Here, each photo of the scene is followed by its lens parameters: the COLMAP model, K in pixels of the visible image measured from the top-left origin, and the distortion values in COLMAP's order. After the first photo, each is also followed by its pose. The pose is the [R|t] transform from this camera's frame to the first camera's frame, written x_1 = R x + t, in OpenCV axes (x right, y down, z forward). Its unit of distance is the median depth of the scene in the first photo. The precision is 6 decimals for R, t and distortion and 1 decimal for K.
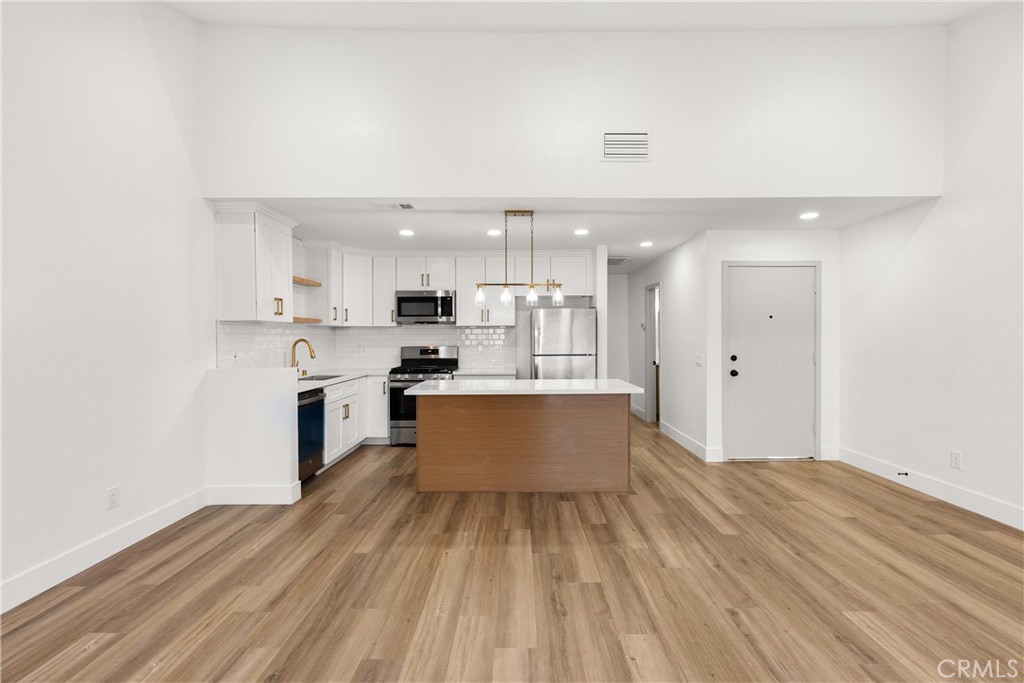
lens RADIAL K [[464.4, 0, 523.4], [0, 464.4, 340.3], [0, 0, 1]] dist [-0.001753, 0.000055]
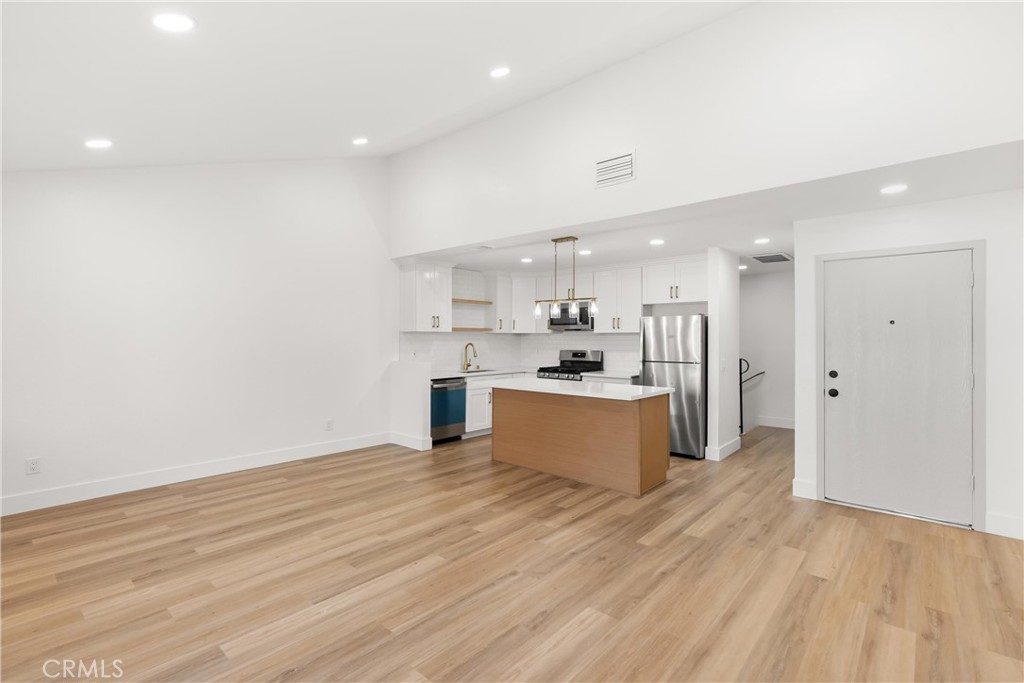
lens RADIAL K [[466.9, 0, 515.7], [0, 466.9, 337.0], [0, 0, 1]] dist [-0.002619, 0.000114]
pose [[0.747720, 0.005306, -0.663993, 0.623890], [-0.011591, 0.999920, -0.005062, -0.017124], [0.663913, 0.011481, 0.747721, 0.033631]]
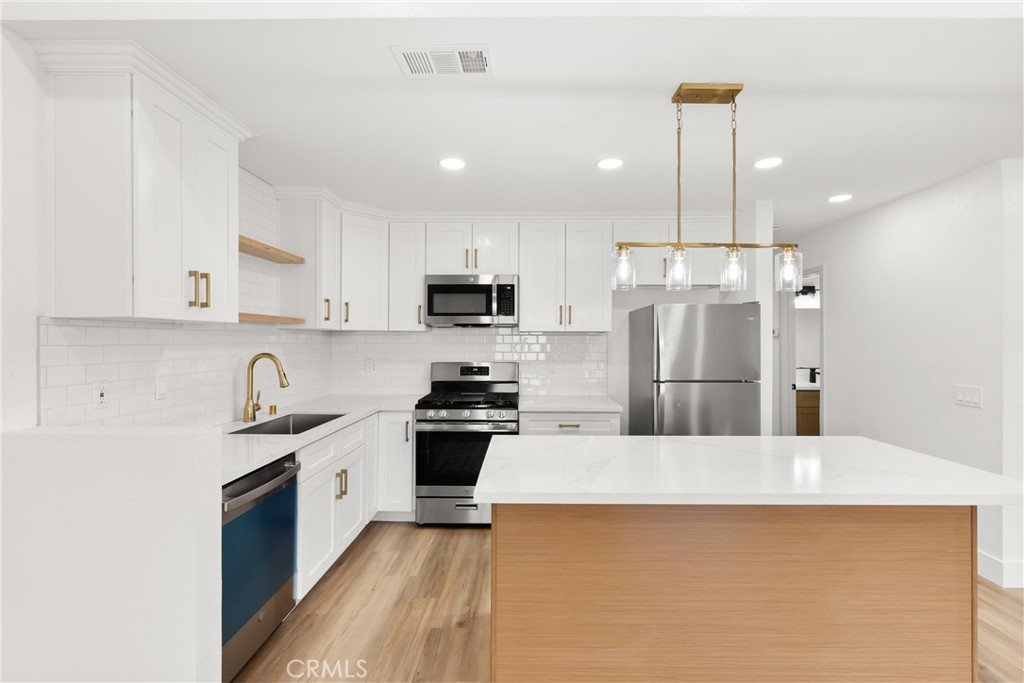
lens RADIAL K [[461.4, 0, 520.5], [0, 461.4, 340.6], [0, 0, 1]] dist [-0.002021, -0.000238]
pose [[0.999725, 0.006654, -0.022475, -0.171187], [-0.006831, 0.999946, -0.007848, -0.017233], [0.022422, 0.008000, 0.999717, 0.492860]]
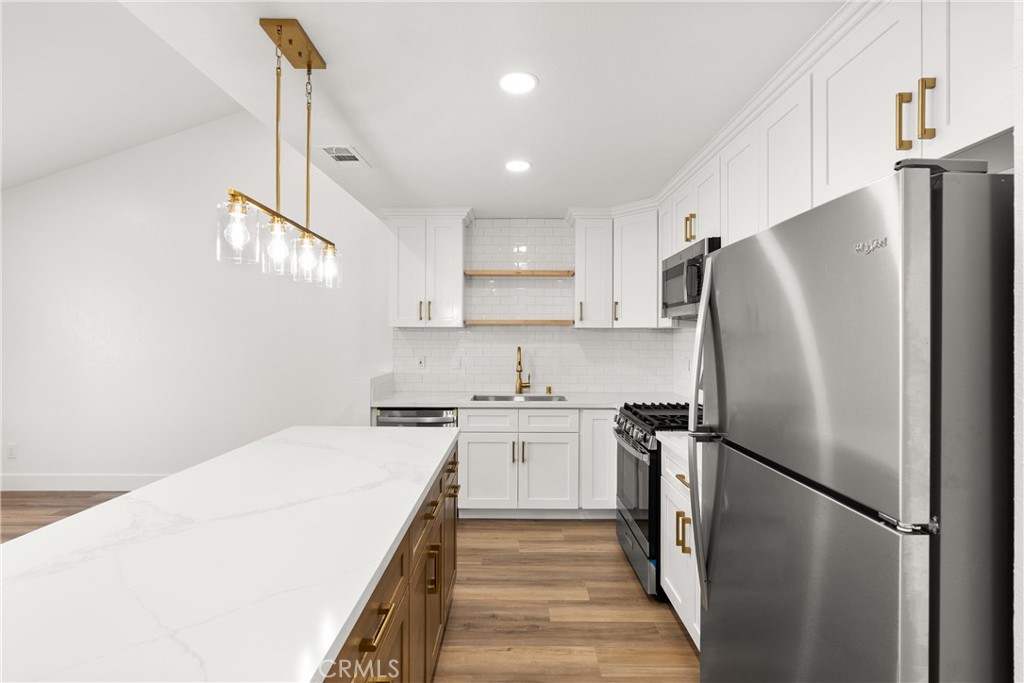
lens RADIAL K [[466.9, 0, 515.7], [0, 466.9, 337.0], [0, 0, 1]] dist [-0.002619, 0.000114]
pose [[-0.007243, 0.006400, -0.999953, 0.352571], [-0.010095, 0.999928, 0.006473, -0.026558], [0.999923, 0.010141, -0.007178, 1.095306]]
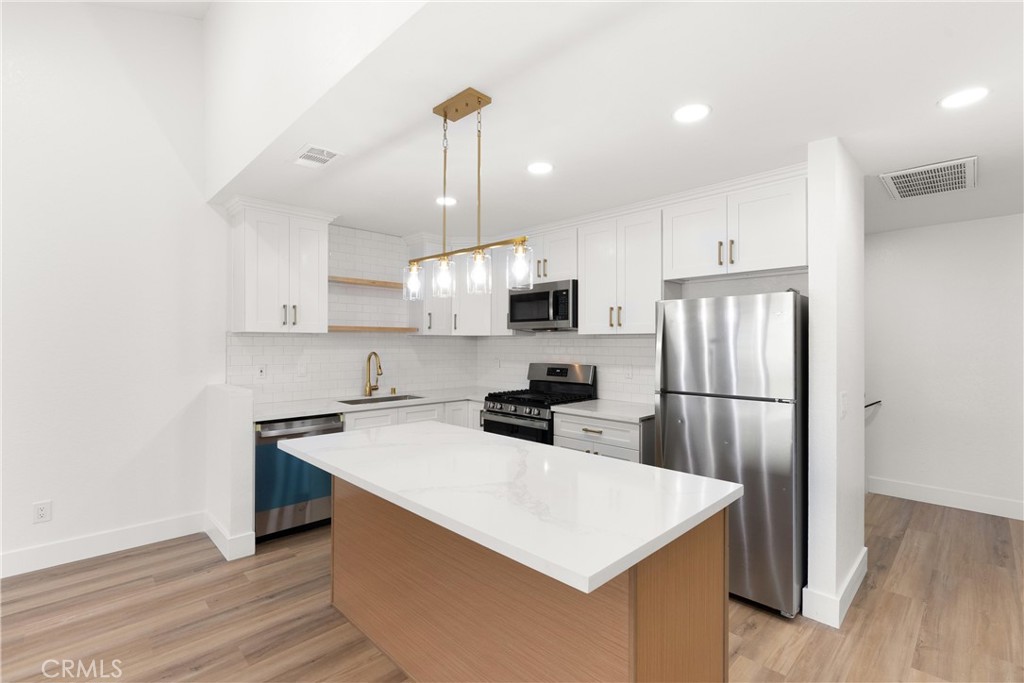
lens RADIAL K [[469.2, 0, 512.0], [0, 469.2, 341.5], [0, 0, 1]] dist [0.000234, -0.000132]
pose [[0.701907, 0.005491, -0.712248, 0.342621], [-0.011769, 0.999923, -0.003890, -0.023254], [0.712172, 0.011113, 0.701917, 0.634177]]
